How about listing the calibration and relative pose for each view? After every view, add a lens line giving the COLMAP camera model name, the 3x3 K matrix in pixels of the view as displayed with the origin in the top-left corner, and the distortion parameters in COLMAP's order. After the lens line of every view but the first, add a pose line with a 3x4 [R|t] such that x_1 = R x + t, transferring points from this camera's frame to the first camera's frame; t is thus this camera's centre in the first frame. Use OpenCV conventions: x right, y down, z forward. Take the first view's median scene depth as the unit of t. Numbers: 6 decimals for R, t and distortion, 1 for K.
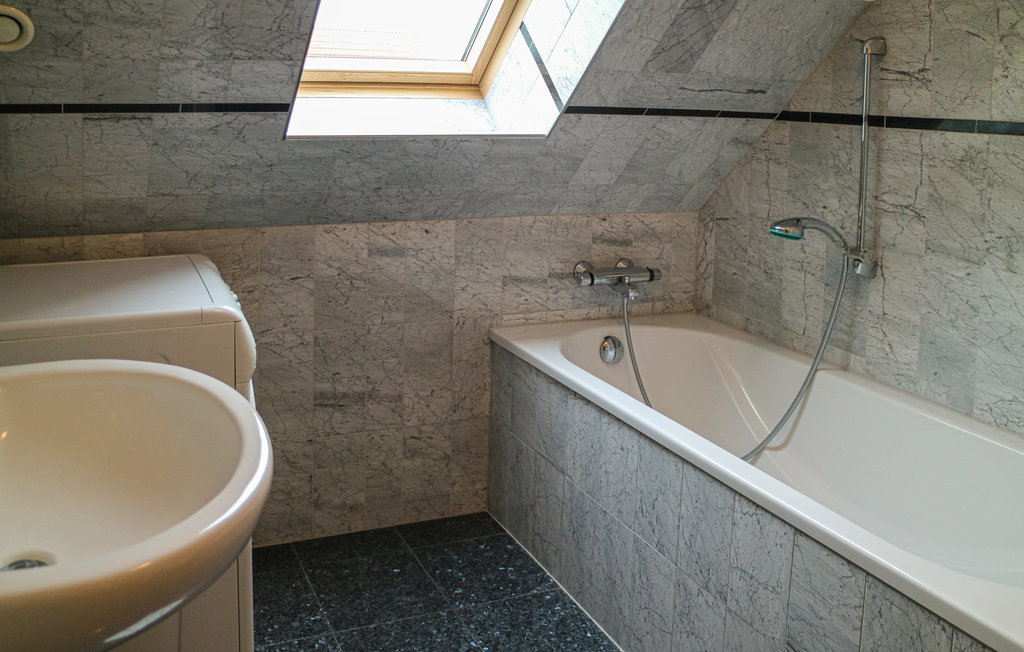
lens RADIAL K [[1042.7, 0, 512.0], [0, 1042.7, 326.0], [0, 0, 1]] dist [-0.122897, 0.248185]
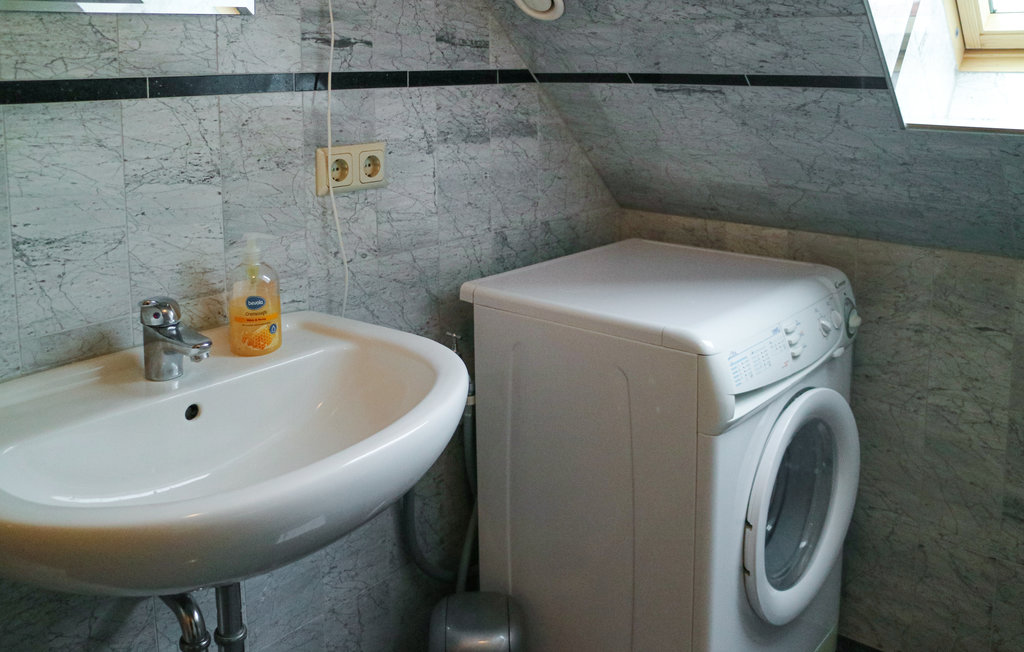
lens RADIAL K [[1042.7, 0, 512.0], [0, 1042.7, 326.0], [0, 0, 1]] dist [-0.122897, 0.248185]
pose [[0.327996, 0.220395, -0.918610, 0.374505], [-0.209551, 0.965153, 0.156740, -0.102776], [0.921144, 0.141086, 0.362751, 0.509355]]
